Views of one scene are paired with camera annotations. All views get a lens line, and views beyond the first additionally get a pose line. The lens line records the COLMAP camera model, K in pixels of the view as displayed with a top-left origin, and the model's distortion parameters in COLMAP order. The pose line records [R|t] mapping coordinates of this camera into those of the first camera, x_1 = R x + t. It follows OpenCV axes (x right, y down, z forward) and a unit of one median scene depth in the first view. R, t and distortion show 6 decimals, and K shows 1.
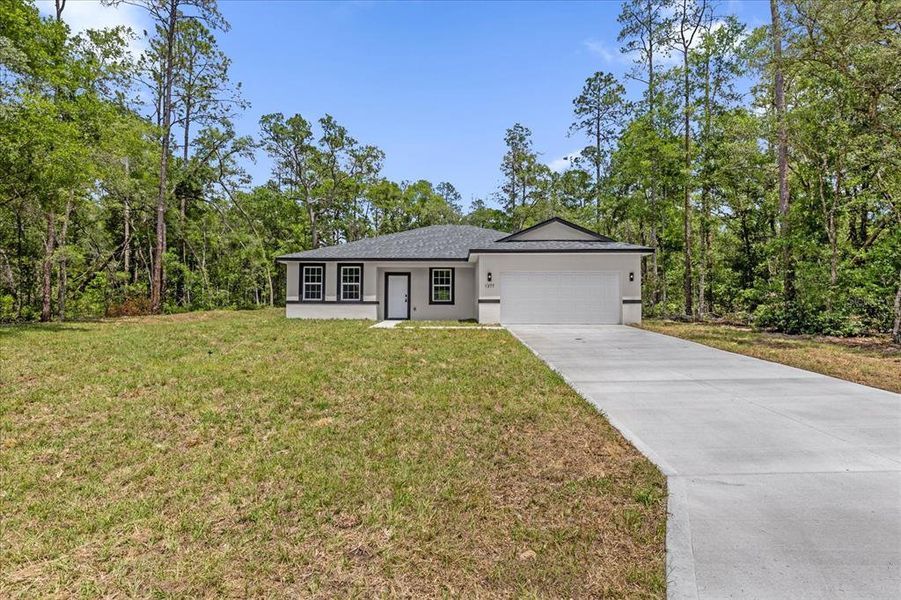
lens RADIAL K [[408.4, 0, 450.5], [0, 408.4, 300.0], [0, 0, 1]] dist [-0.000945, -0.000531]
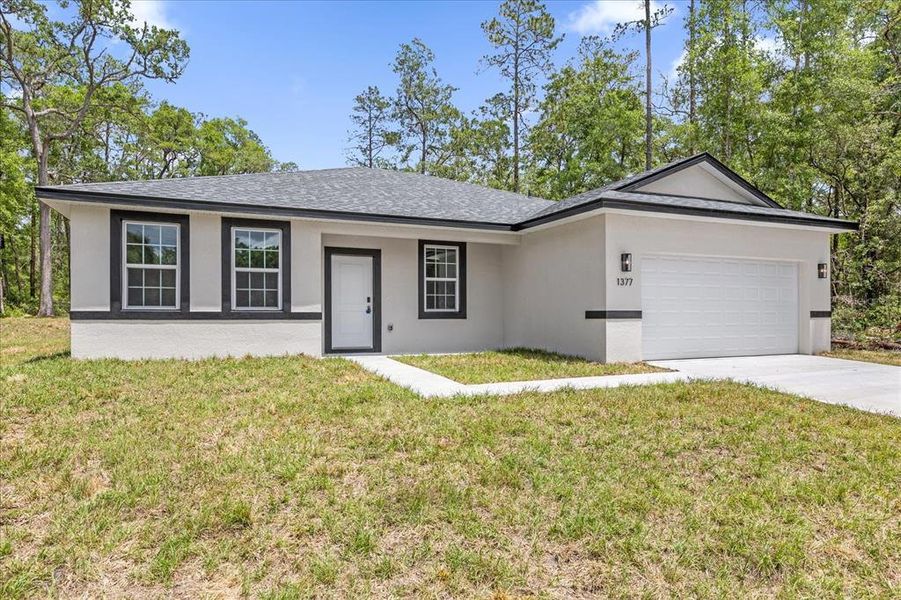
lens RADIAL K [[532.0, 0, 456.2], [0, 532.0, 316.5], [0, 0, 1]] dist [0.001655, 0.000450]
pose [[0.926686, -0.004288, 0.375811, -0.270023], [-0.004708, 0.999724, 0.023017, -0.006566], [-0.375806, -0.023099, 0.926411, 0.447943]]
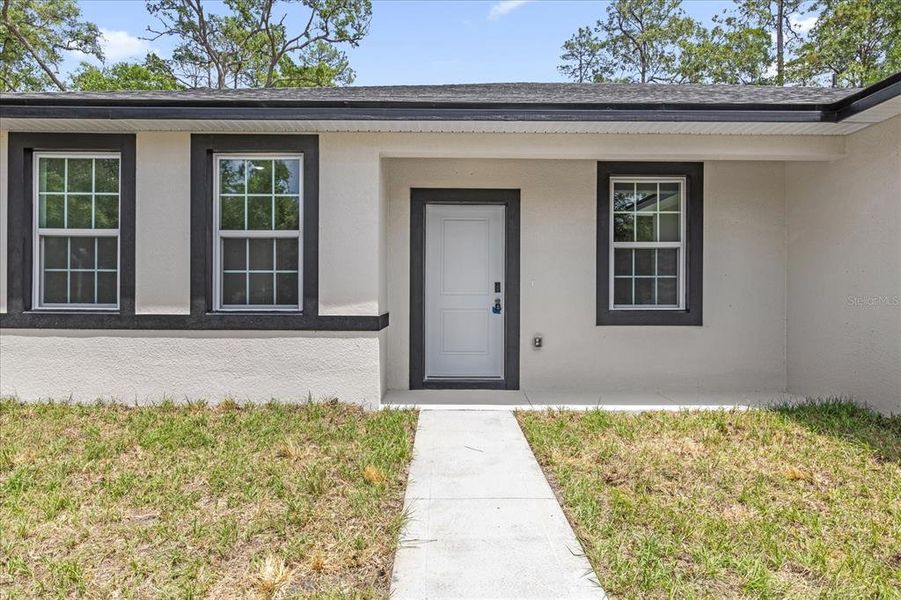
lens RADIAL K [[571.4, 0, 446.3], [0, 571.4, 298.6], [0, 0, 1]] dist [0.002566, -0.001473]
pose [[0.999867, 0.000951, -0.016257, -0.148077], [-0.000458, 0.999540, 0.030313, -0.015662], [0.016278, -0.030301, 0.999408, 0.733246]]
